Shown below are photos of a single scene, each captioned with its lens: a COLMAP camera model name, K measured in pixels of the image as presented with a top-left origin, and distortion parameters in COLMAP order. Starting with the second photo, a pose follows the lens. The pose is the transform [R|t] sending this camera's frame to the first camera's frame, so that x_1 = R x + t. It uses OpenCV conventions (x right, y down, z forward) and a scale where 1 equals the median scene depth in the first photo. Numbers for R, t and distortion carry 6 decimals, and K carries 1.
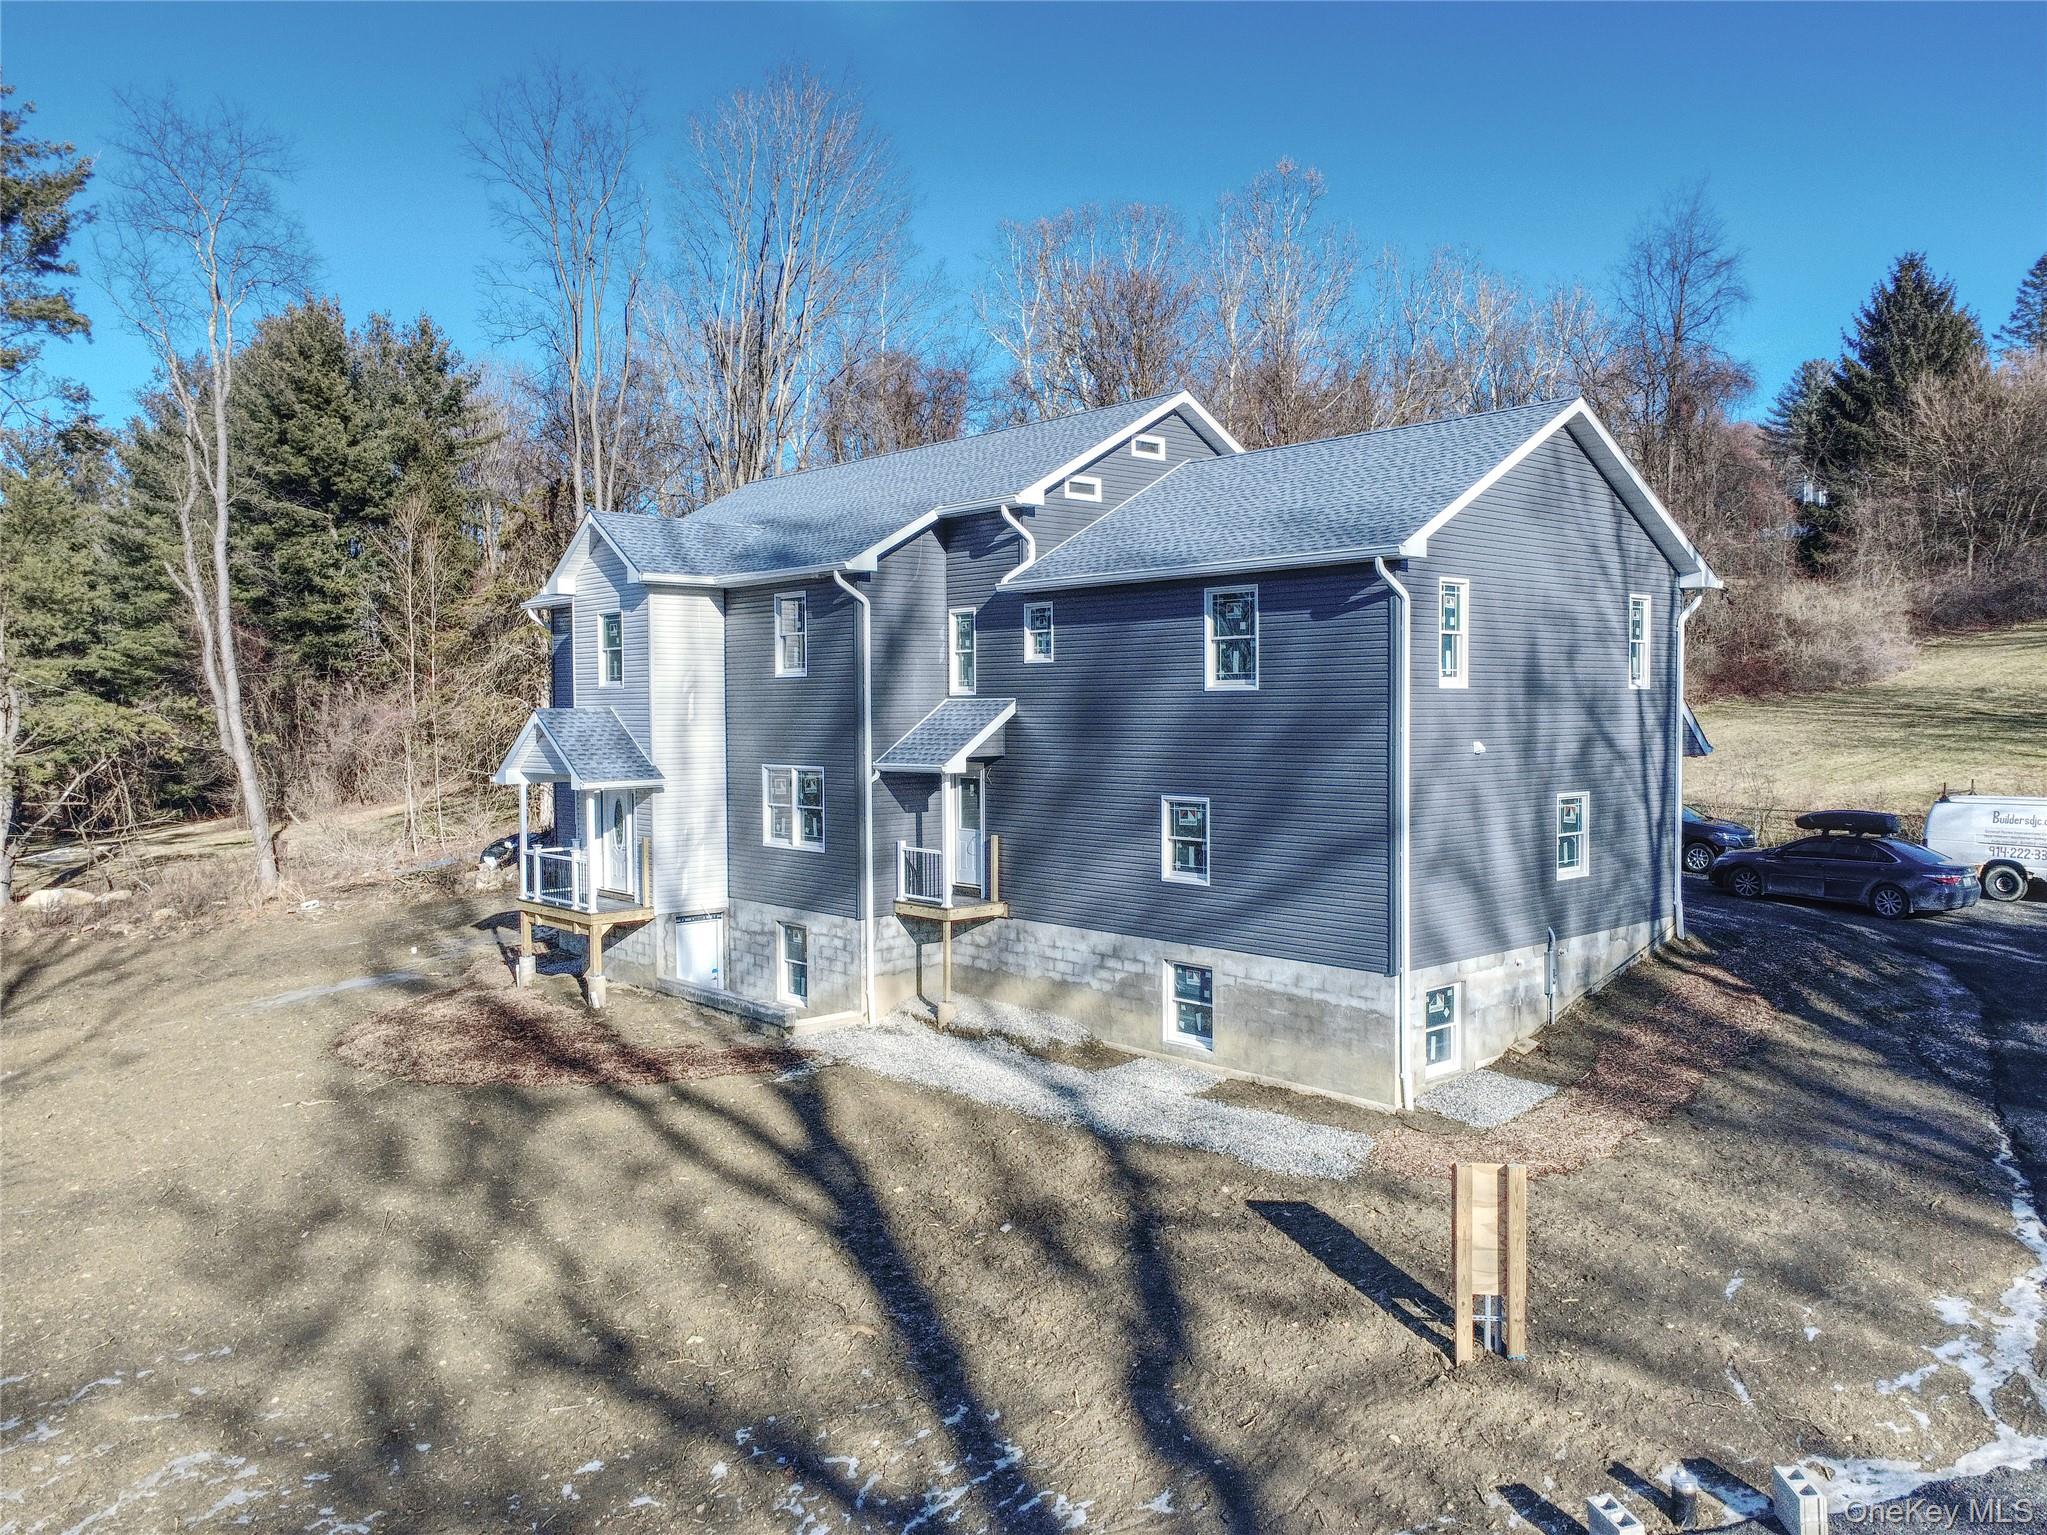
lens RADIAL K [[1527.0, 0, 1044.2], [0, 1527.0, 765.5], [0, 0, 1]] dist [0.014248, -0.000251]
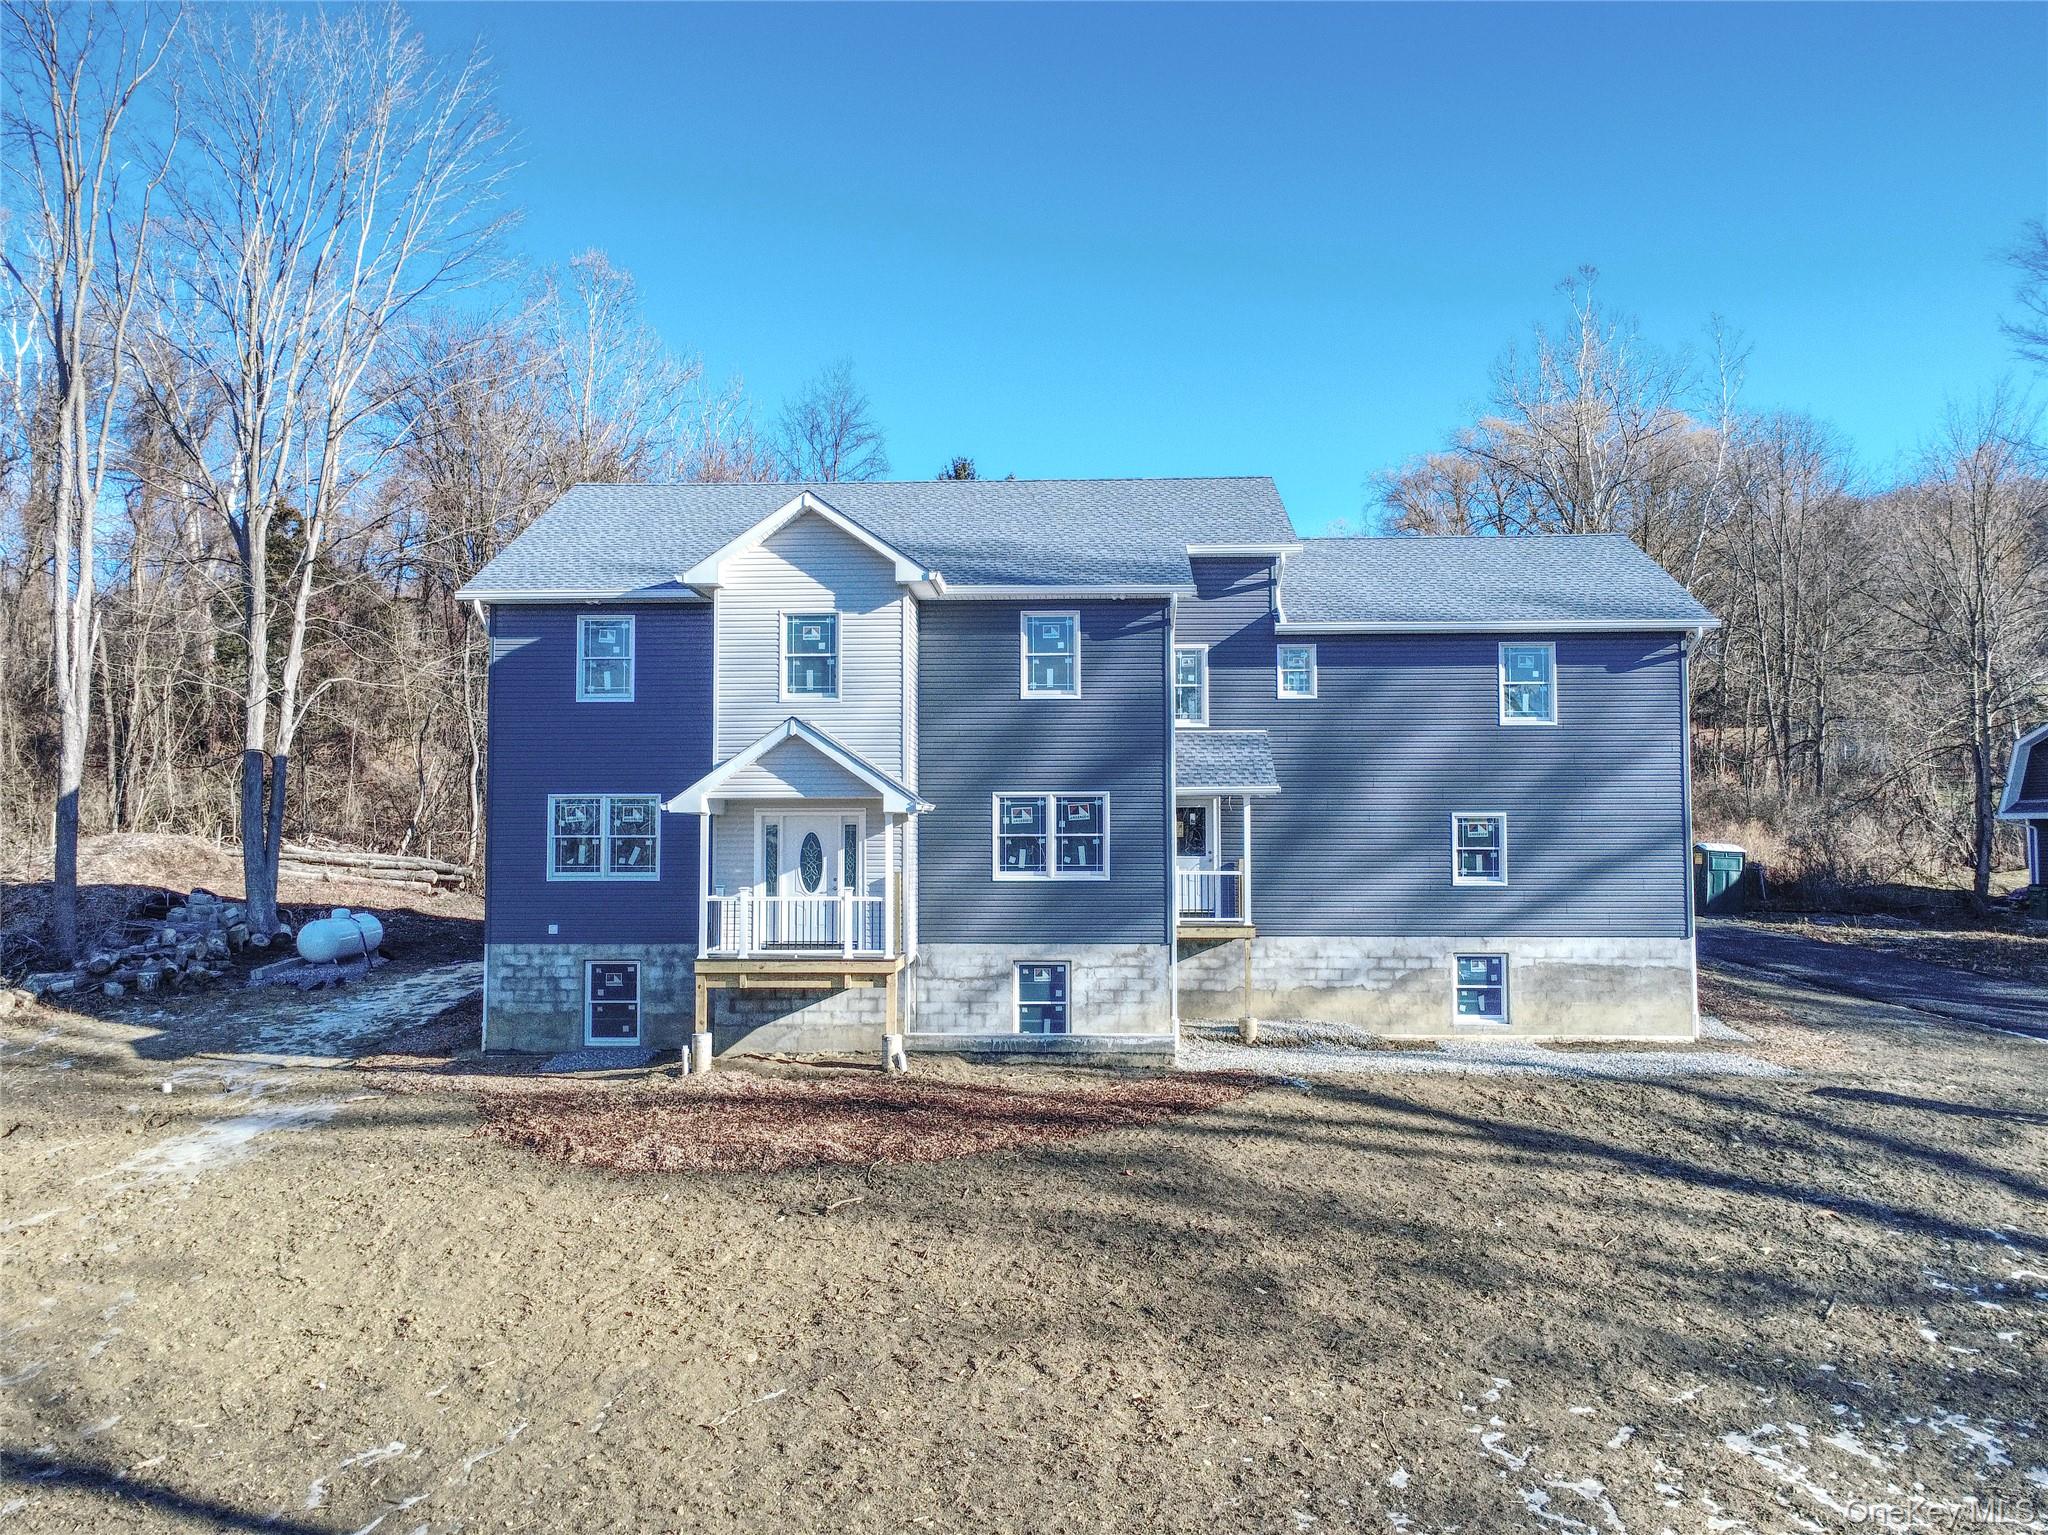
lens RADIAL K [[1527.7, 0, 1022.9], [0, 1527.7, 766.0], [0, 0, 1]] dist [0.014248, -0.000251]
pose [[0.710067, 0.031367, 0.703435, -1.006843], [0.025125, 0.997242, -0.069830, 0.058227], [-0.703686, 0.067258, 0.707321, 0.396742]]
